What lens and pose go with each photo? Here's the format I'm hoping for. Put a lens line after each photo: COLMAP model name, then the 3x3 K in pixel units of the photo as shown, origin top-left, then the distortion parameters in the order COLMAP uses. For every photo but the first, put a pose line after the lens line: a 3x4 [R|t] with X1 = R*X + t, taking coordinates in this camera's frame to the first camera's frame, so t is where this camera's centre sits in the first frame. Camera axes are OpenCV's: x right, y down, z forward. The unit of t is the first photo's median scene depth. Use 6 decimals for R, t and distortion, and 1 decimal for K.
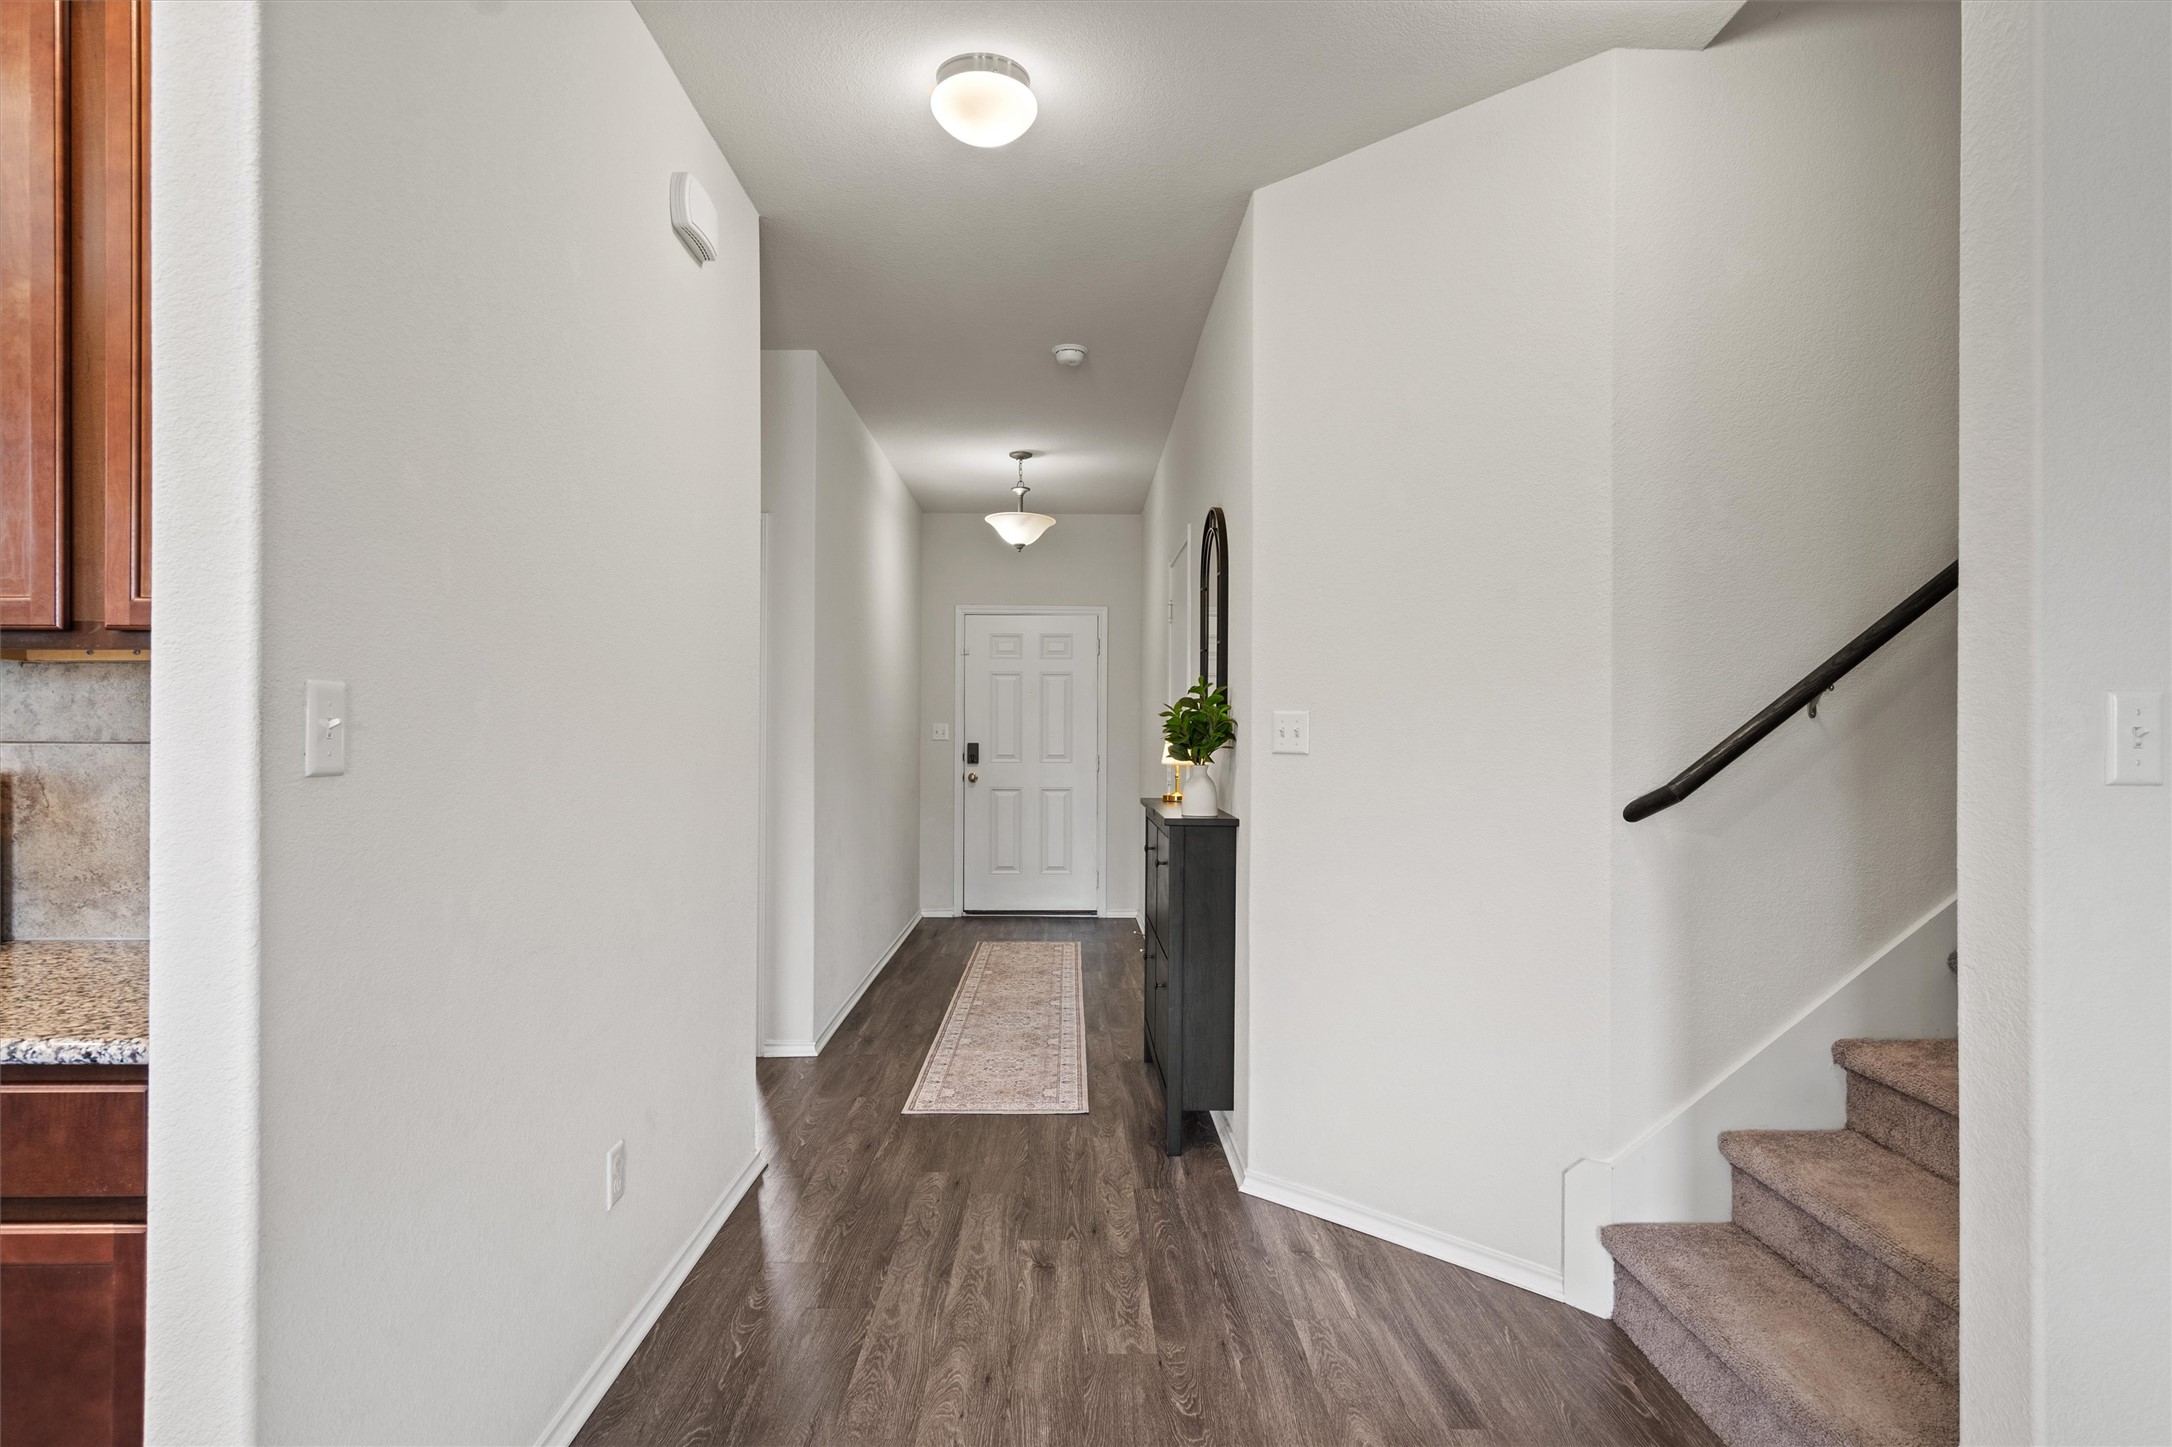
lens RADIAL K [[1195.8, 0, 1105.9], [0, 1195.8, 717.8], [0, 0, 1]] dist [0.005161, 0.000993]
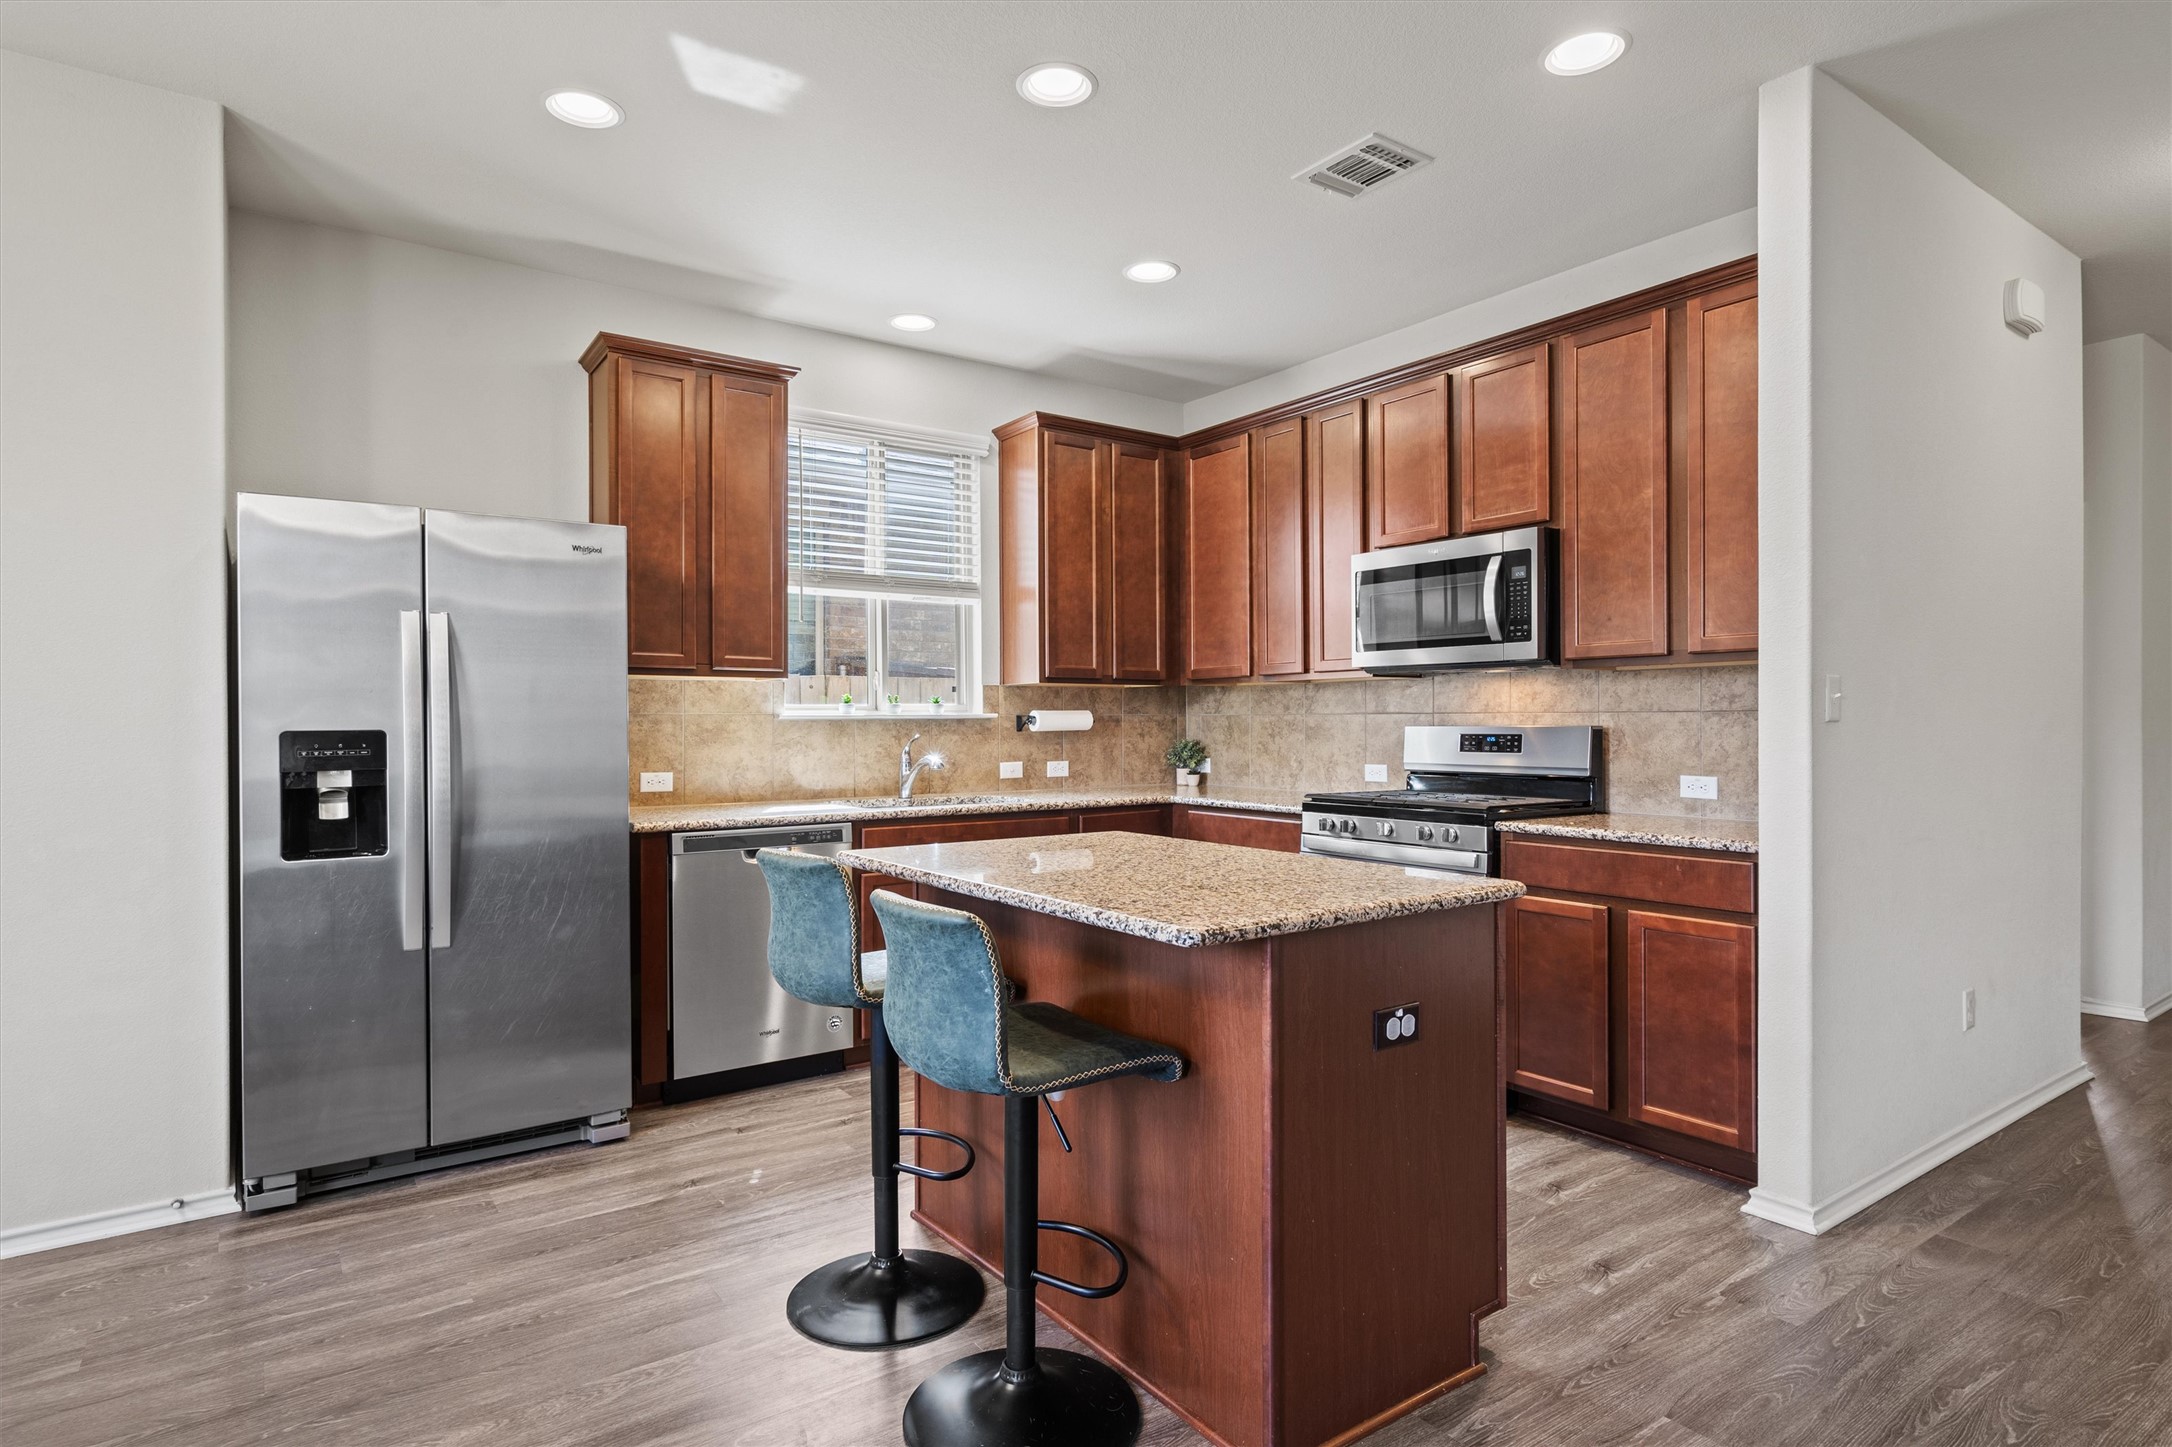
lens RADIAL K [[1150.2, 0, 1069.4], [0, 1150.2, 726.6], [0, 0, 1]] dist [0.003925, -0.000519]
pose [[0.555726, 0.000472, -0.831365, 0.145722], [0.014479, 0.999843, 0.010246, 0.010323], [0.831239, -0.017731, 0.555632, -0.677228]]
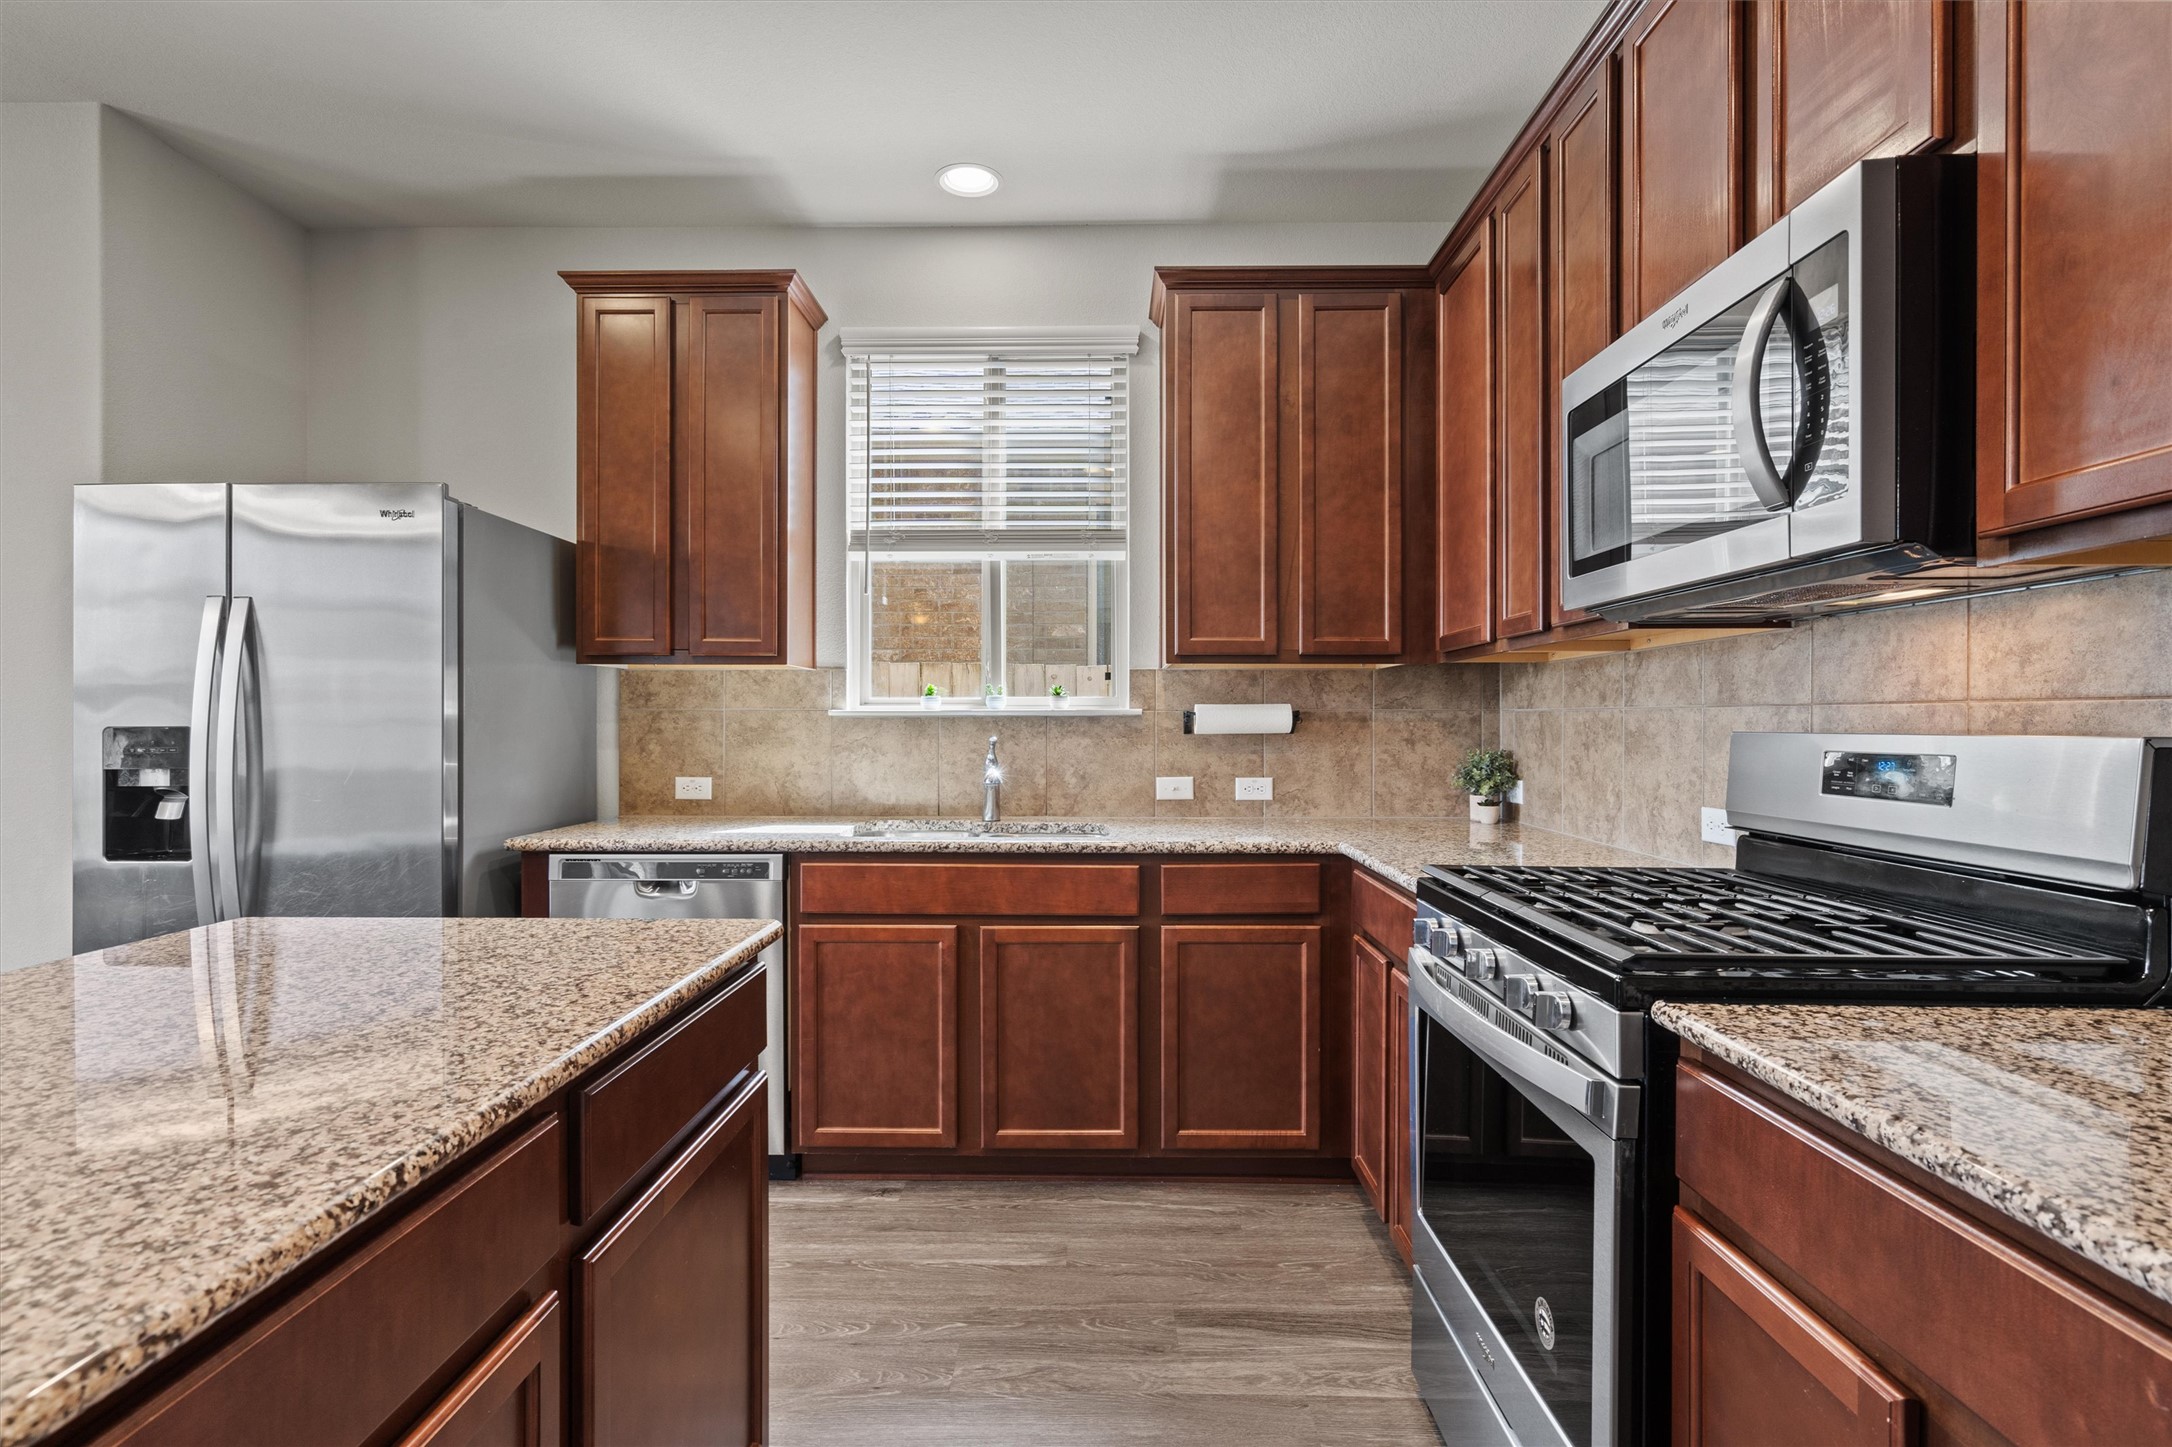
lens RADIAL K [[1057.0, 0, 1083.6], [0, 1057.0, 726.4], [0, 0, 1]] dist [-0.000791, 0.001464]
pose [[-0.039247, 0.003559, -0.999223, -0.268546], [0.012383, 0.999919, 0.003075, 0.023558], [0.999153, -0.012253, -0.039288, 0.316104]]
